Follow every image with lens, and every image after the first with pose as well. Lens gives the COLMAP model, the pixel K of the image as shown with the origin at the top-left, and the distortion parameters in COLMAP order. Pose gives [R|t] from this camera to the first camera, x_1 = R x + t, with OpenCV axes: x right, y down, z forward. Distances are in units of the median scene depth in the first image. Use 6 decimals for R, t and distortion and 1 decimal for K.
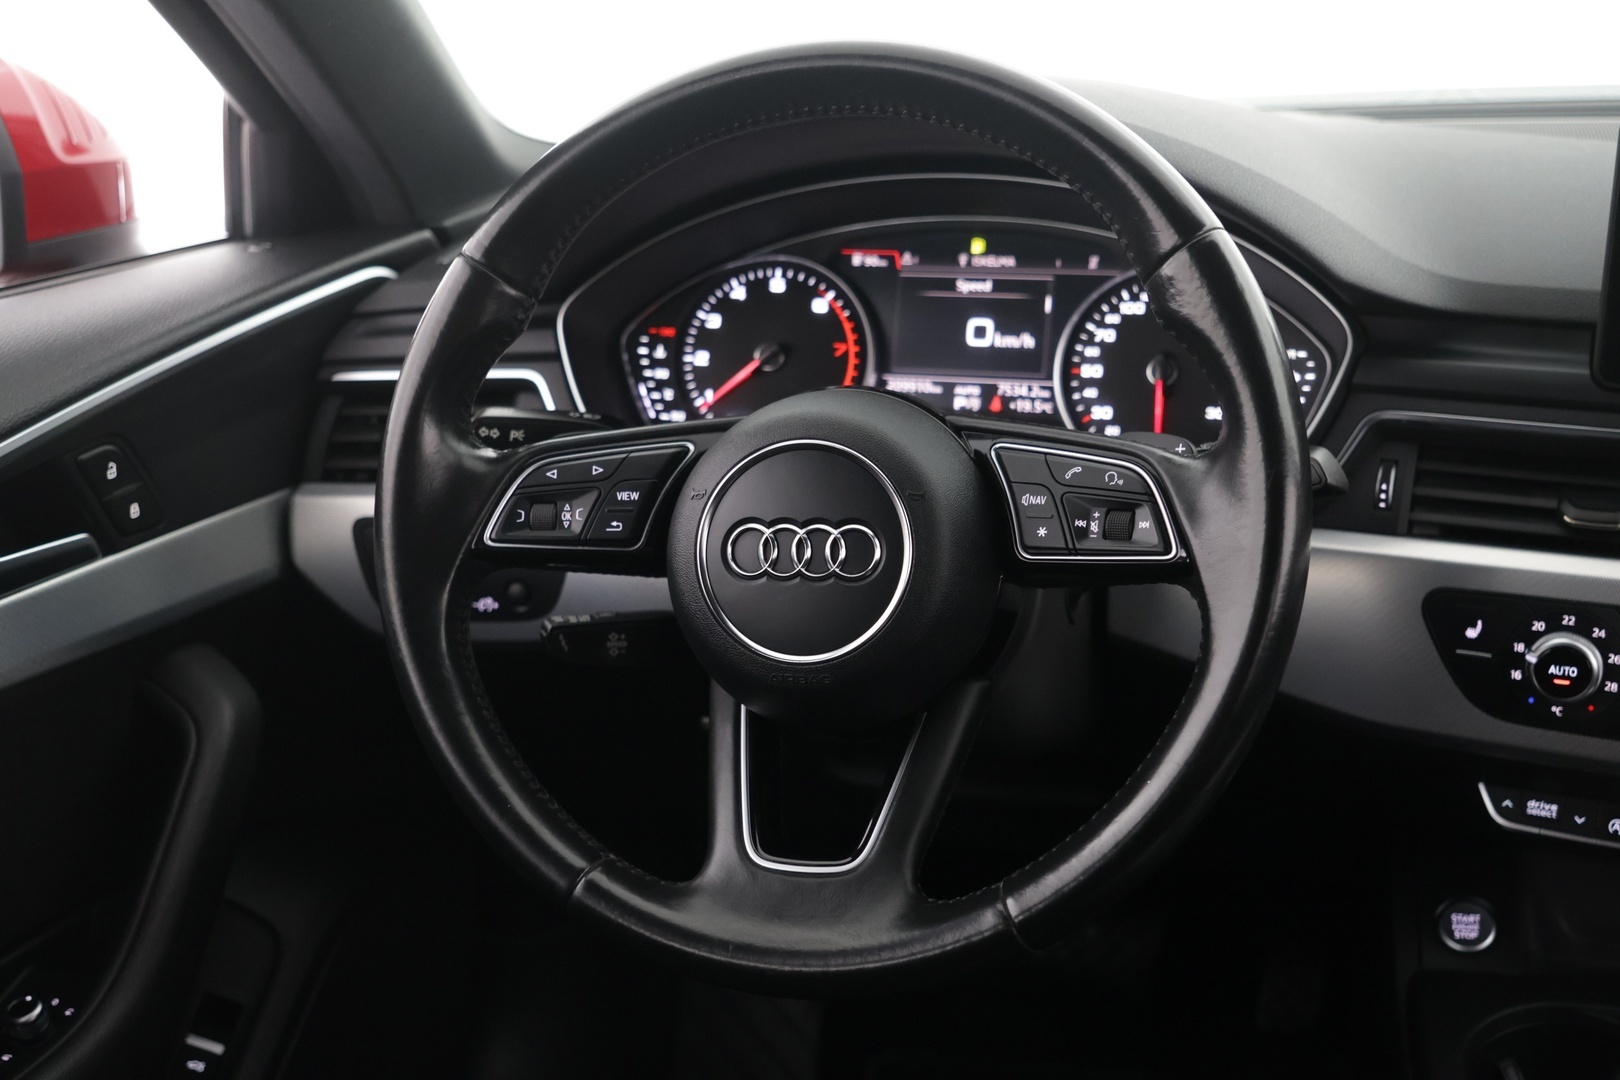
lens RADIAL K [[1981.2, 0, 819.4], [0, 1981.2, 515.3], [0, 0, 1]] dist [-0.013995, 0.152959]
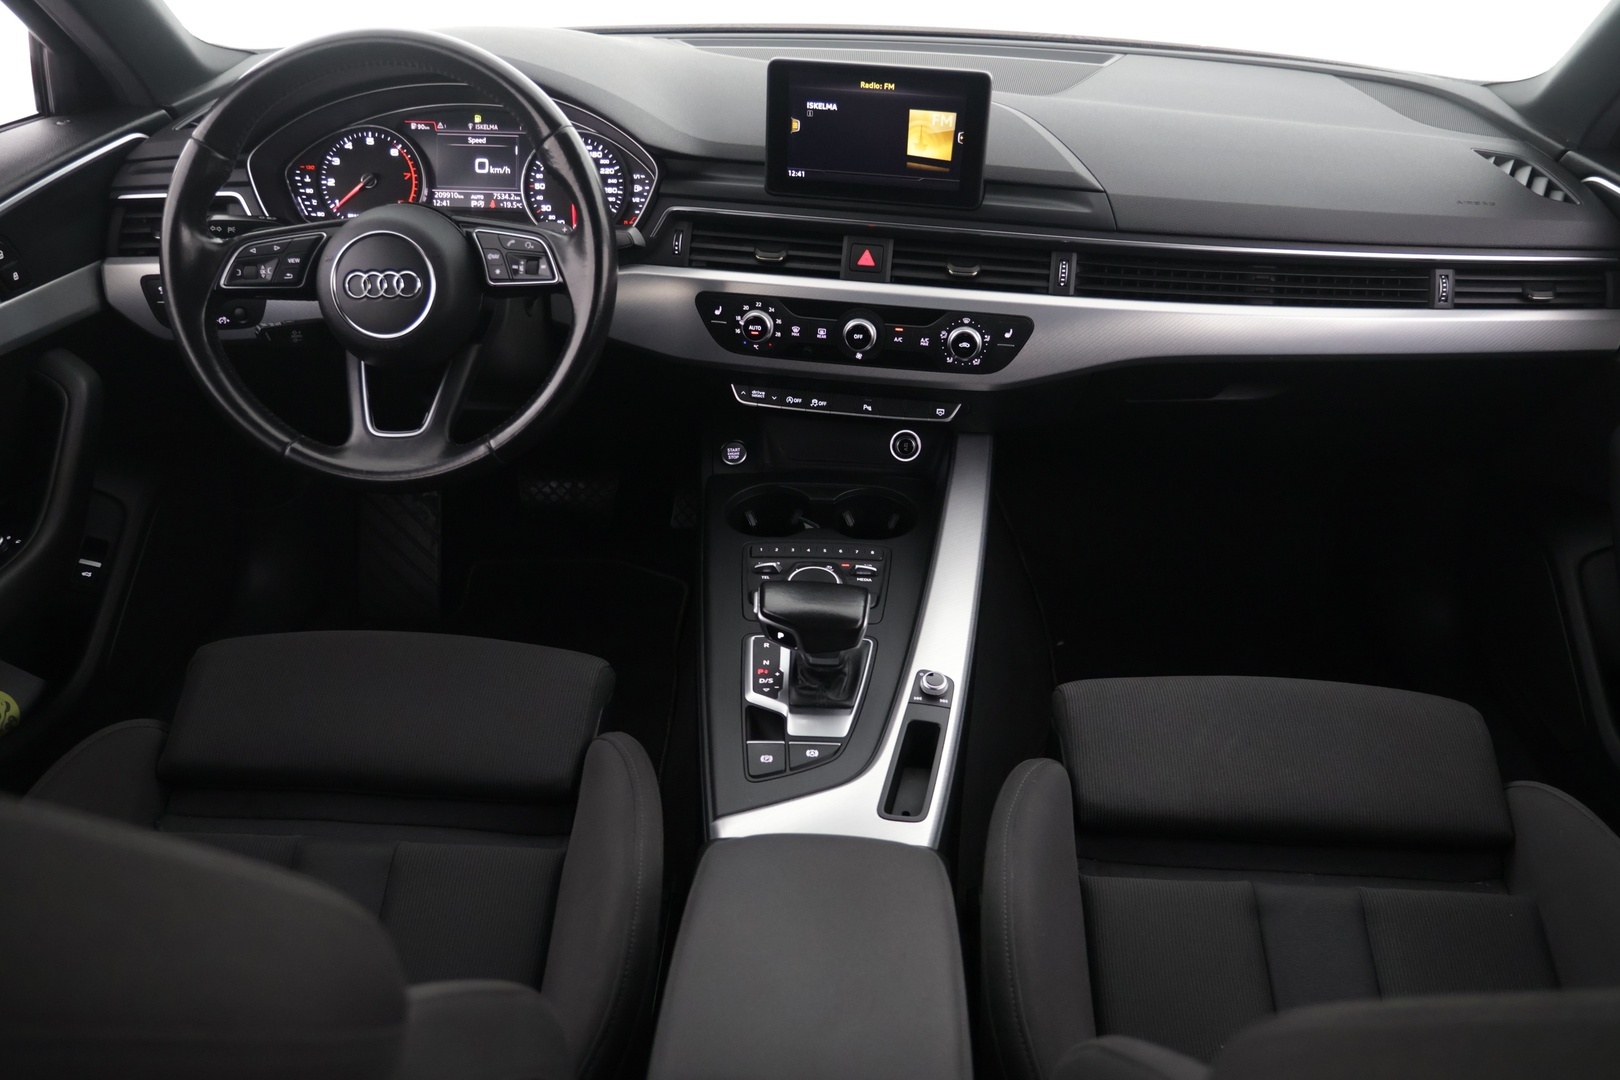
lens RADIAL K [[1384.4, 0, 809.5], [0, 1384.4, 528.6], [0, 0, 1]] dist [-0.031218, 0.040911]
pose [[0.970255, -0.075624, 0.229969, 0.065169], [0.029312, 0.979665, 0.198487, -0.005041], [-0.240303, -0.185842, 0.952742, -0.483033]]
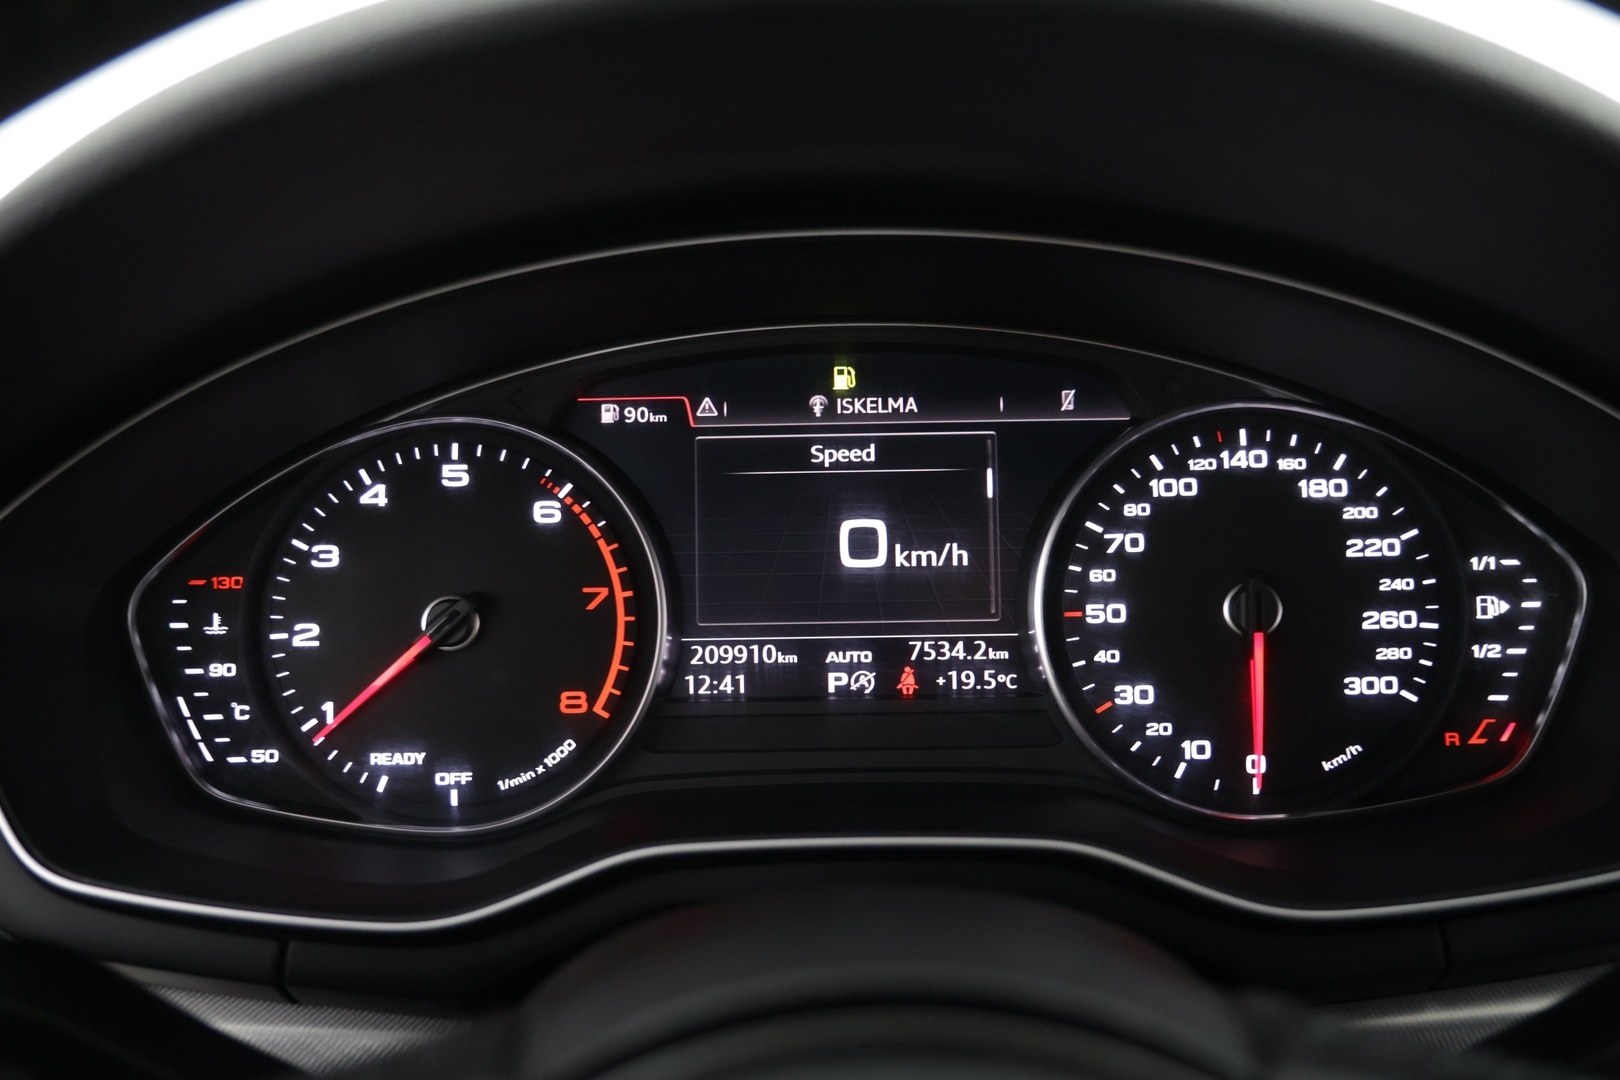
lens RADIAL K [[1384.4, 0, 809.5], [0, 1384.4, 528.6], [0, 0, 1]] dist [-0.031218, 0.040911]
pose [[0.960249, -0.077649, 0.268128, -0.035624], [0.077044, 0.996946, 0.012793, -0.120458], [-0.268302, 0.008373, 0.963298, 0.771023]]
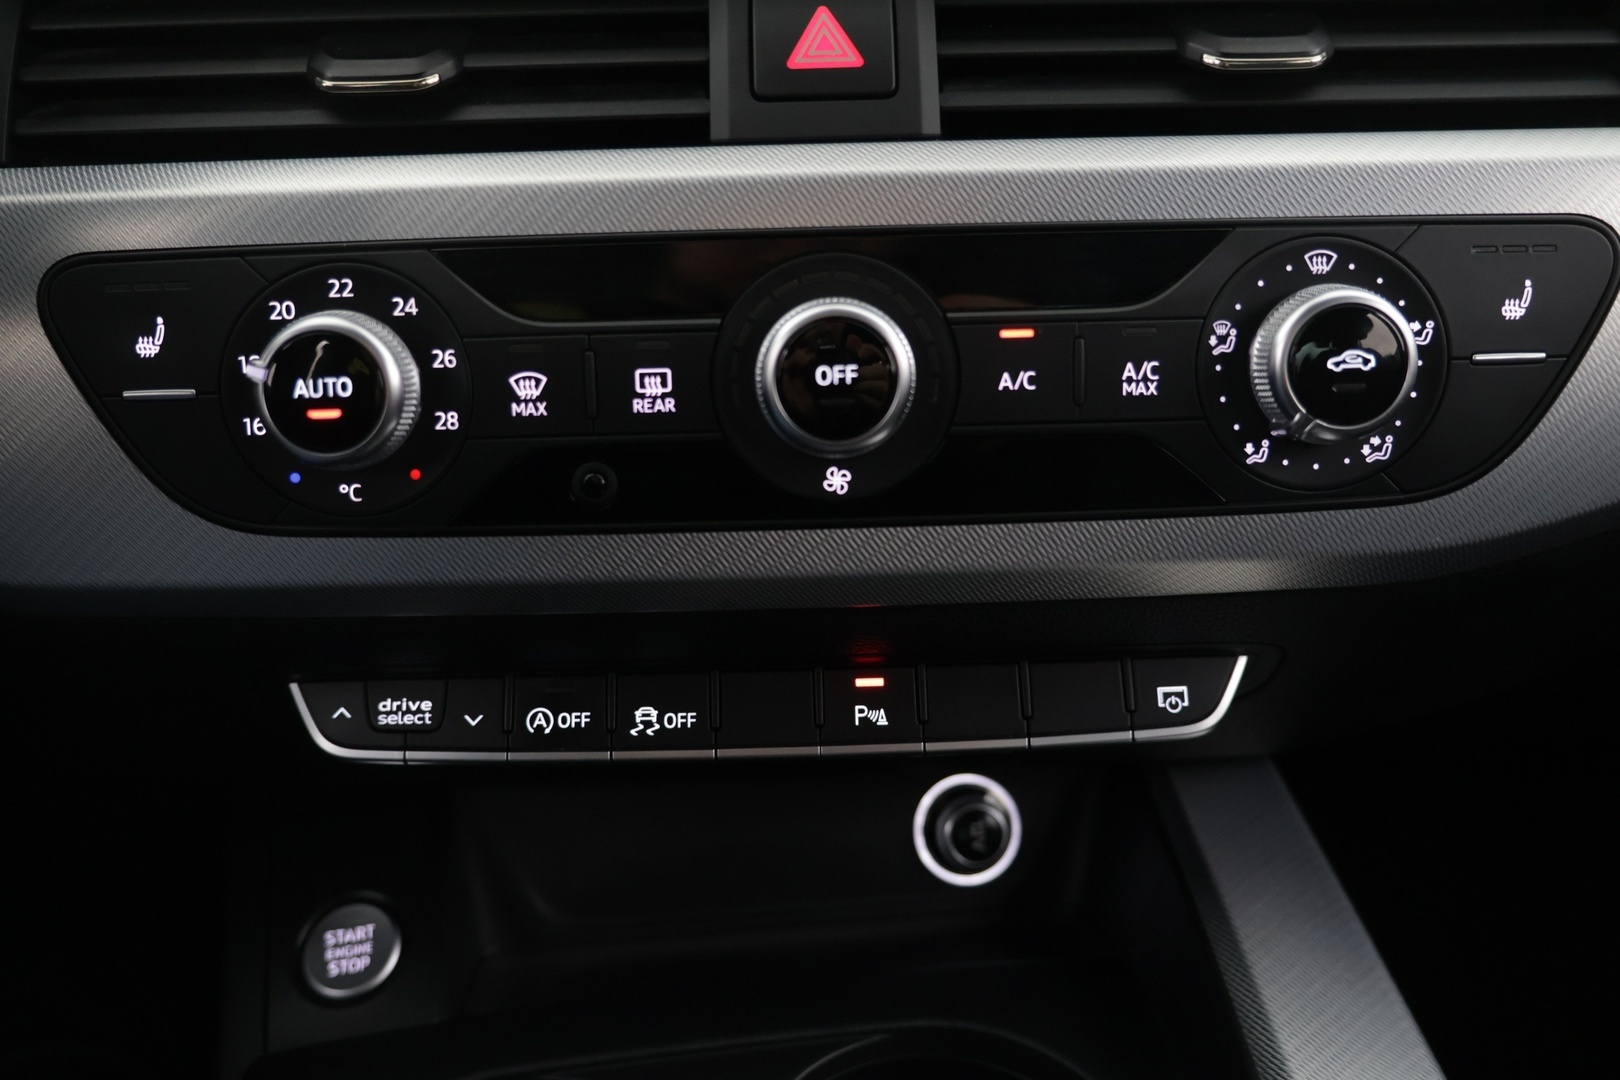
lens RADIAL K [[1384.4, 0, 809.5], [0, 1384.4, 528.6], [0, 0, 1]] dist [-0.031218, 0.040911]
pose [[0.914661, -0.115276, 0.387435, 0.339248], [0.126491, 0.991962, -0.003476, 0.119974], [-0.383920, 0.052187, 0.921890, 0.653454]]
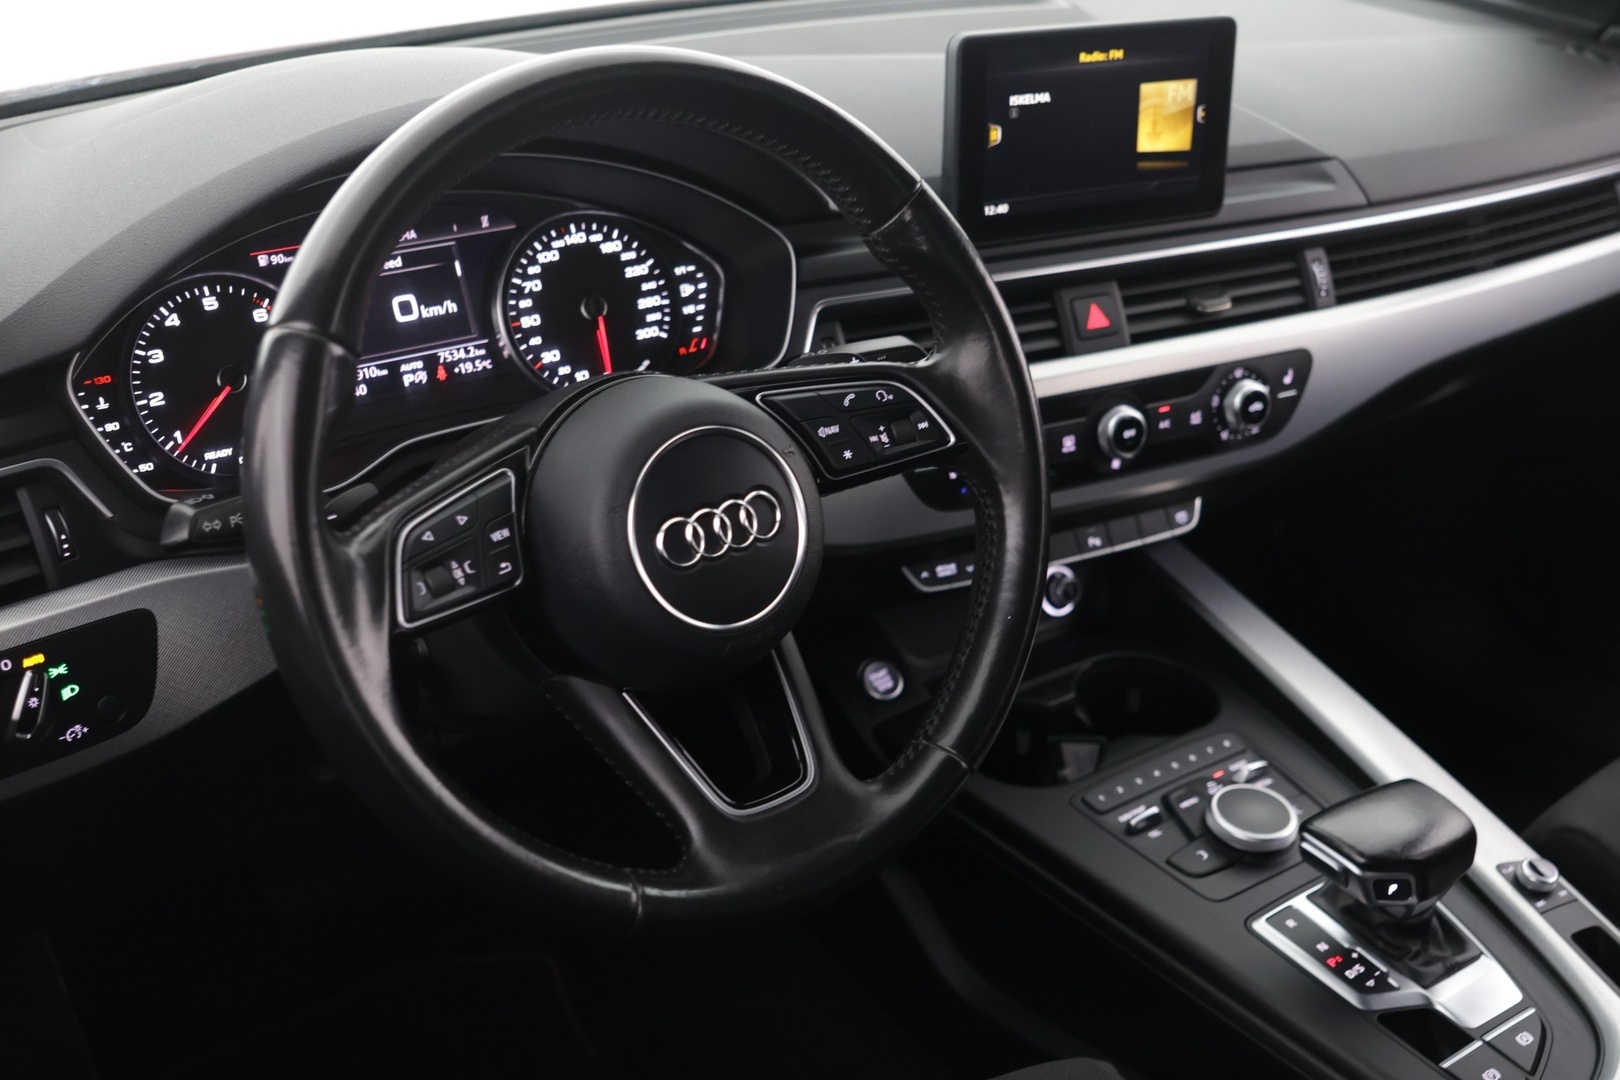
lens RADIAL K [[1981.2, 0, 819.4], [0, 1981.2, 515.3], [0, 0, 1]] dist [-0.013995, 0.152959]
pose [[0.605637, -0.283416, 0.743558, -0.684209], [0.220504, 0.957604, 0.185398, -0.156360], [-0.764579, 0.051674, 0.642455, 0.221005]]
